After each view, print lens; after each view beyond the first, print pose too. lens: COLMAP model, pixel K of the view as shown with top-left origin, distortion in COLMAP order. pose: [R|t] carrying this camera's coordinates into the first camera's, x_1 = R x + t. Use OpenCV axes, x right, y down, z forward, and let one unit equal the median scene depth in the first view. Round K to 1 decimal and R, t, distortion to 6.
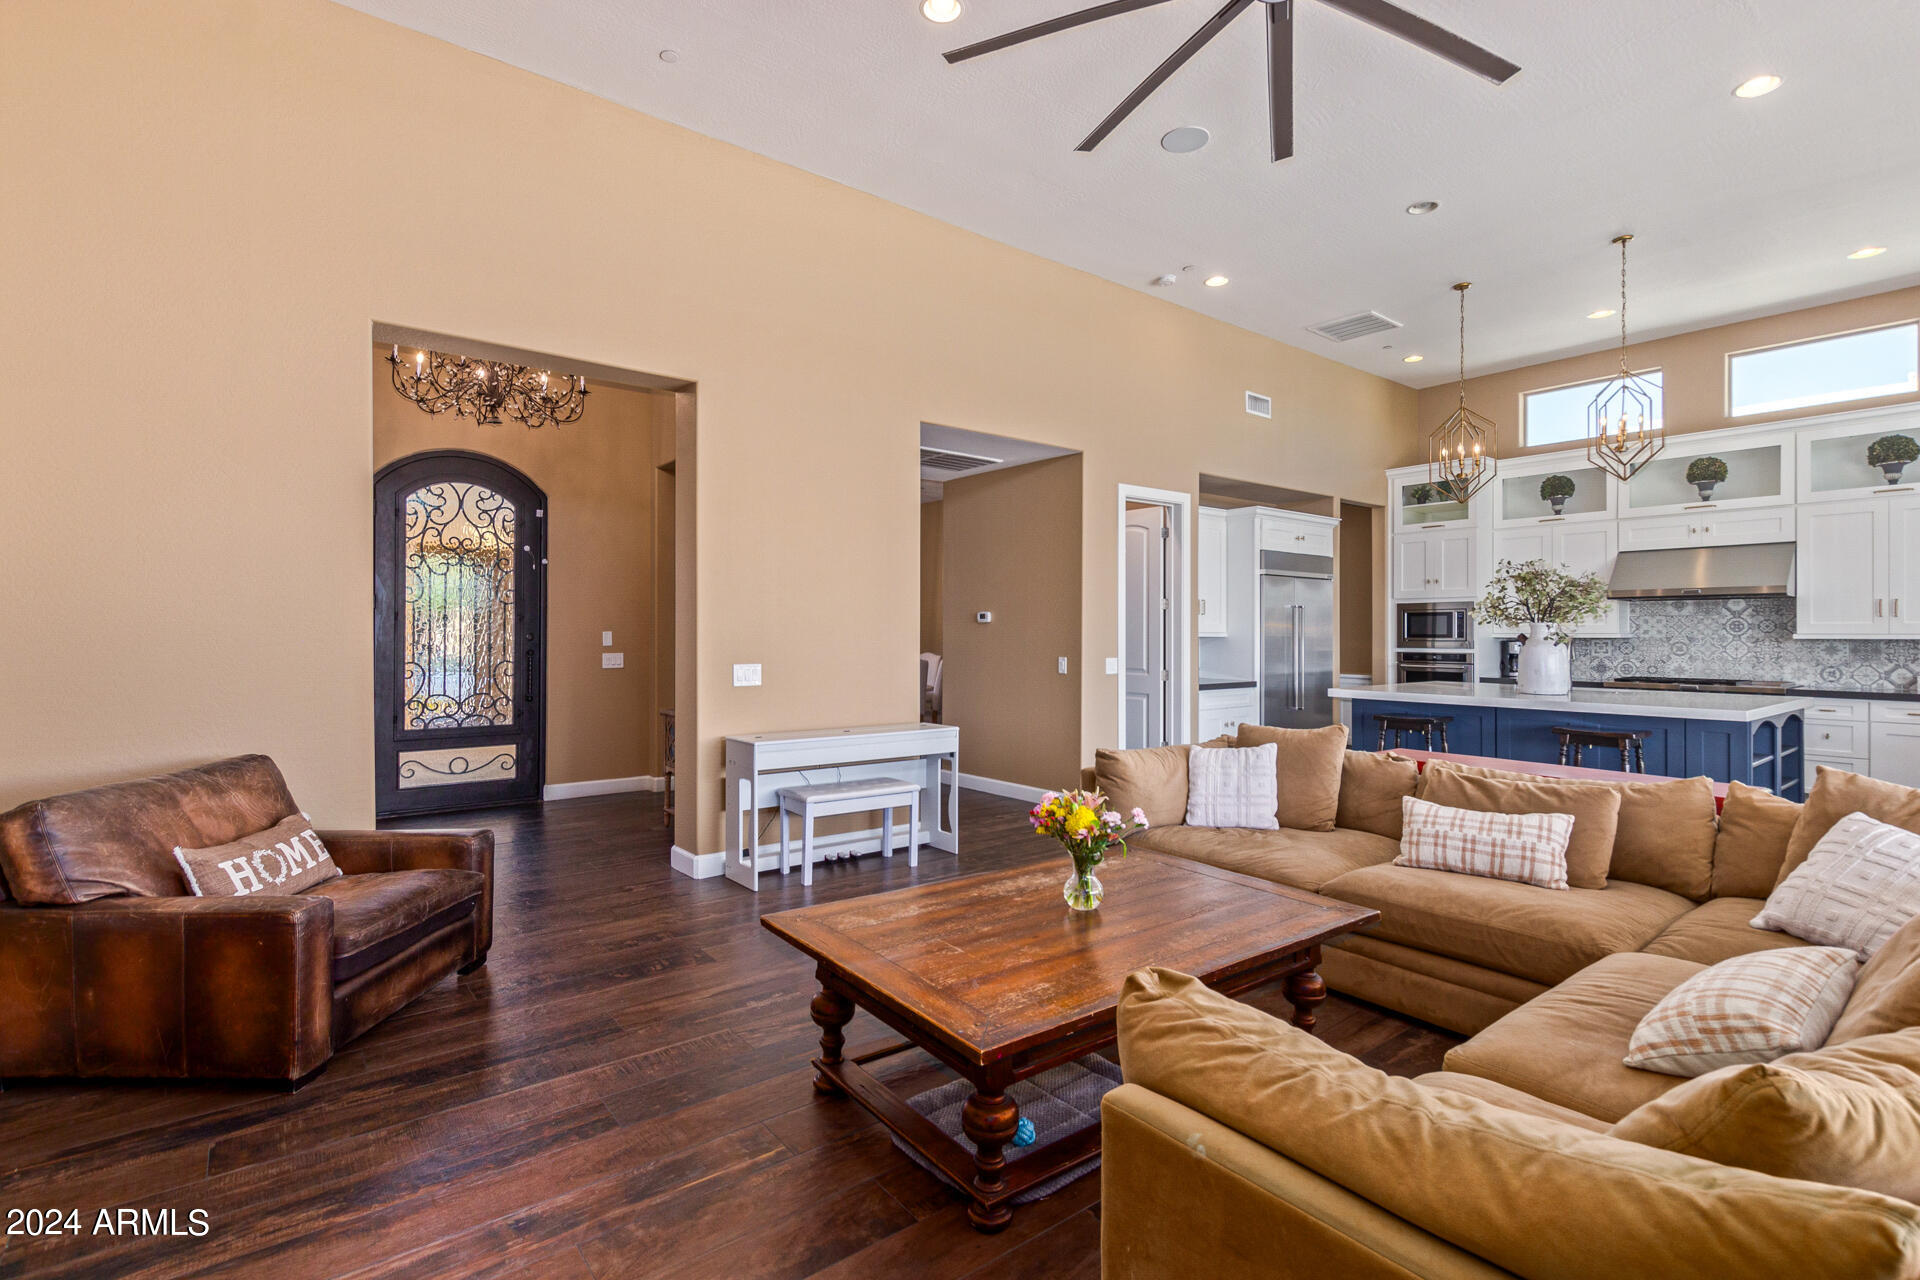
lens RADIAL K [[882.9, 0, 960.0], [0, 882.9, 640.0], [0, 0, 1]] dist [0.000964, -0.000073]
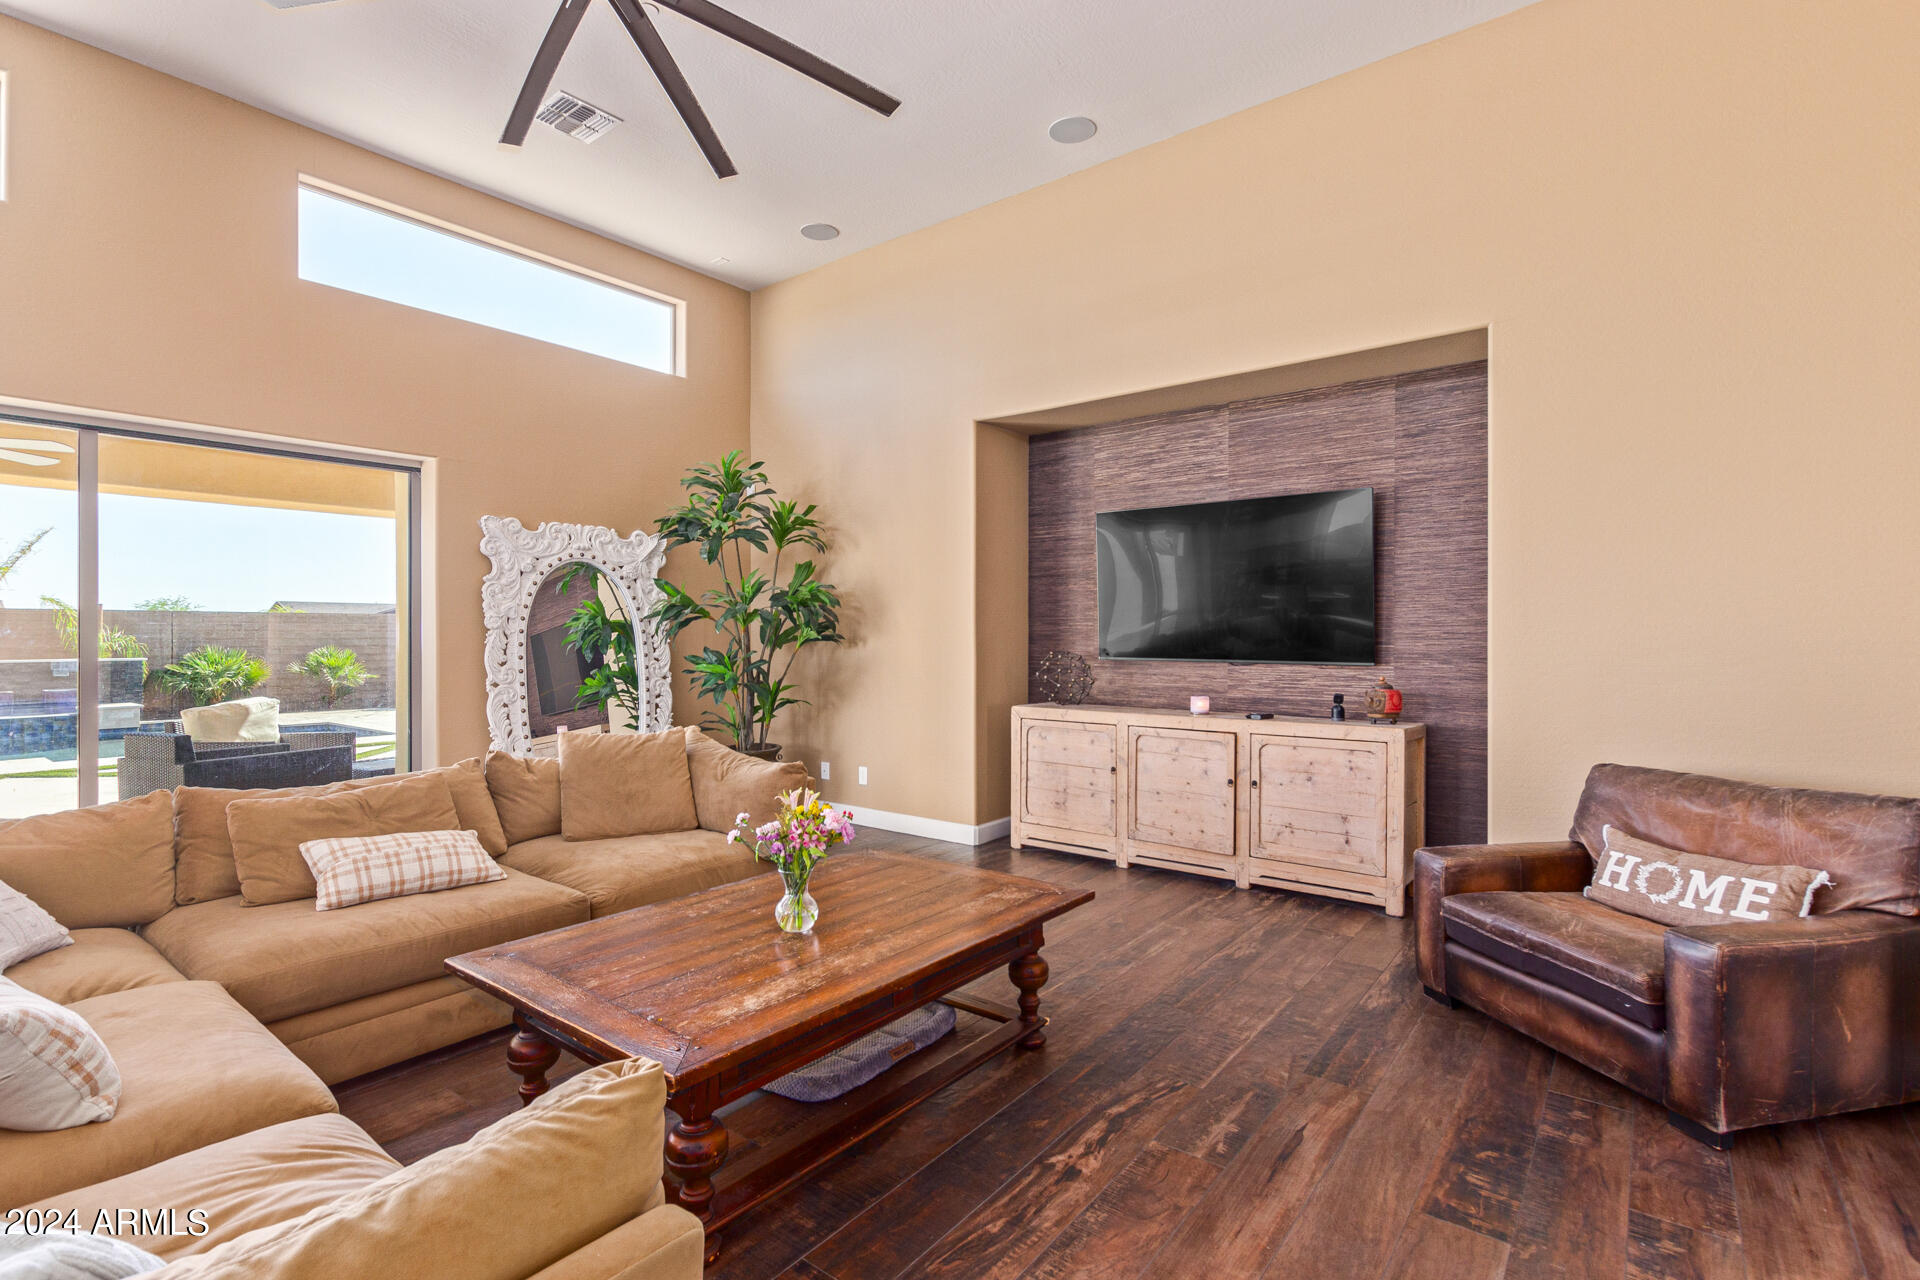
lens RADIAL K [[882.9, 0, 960.0], [0, 882.9, 640.0], [0, 0, 1]] dist [0.000964, -0.000073]
pose [[-0.969591, 0.002171, -0.244720, 0.185474], [-0.000551, 0.999939, 0.011055, -0.013625], [0.244729, 0.010854, -0.969531, 1.794247]]
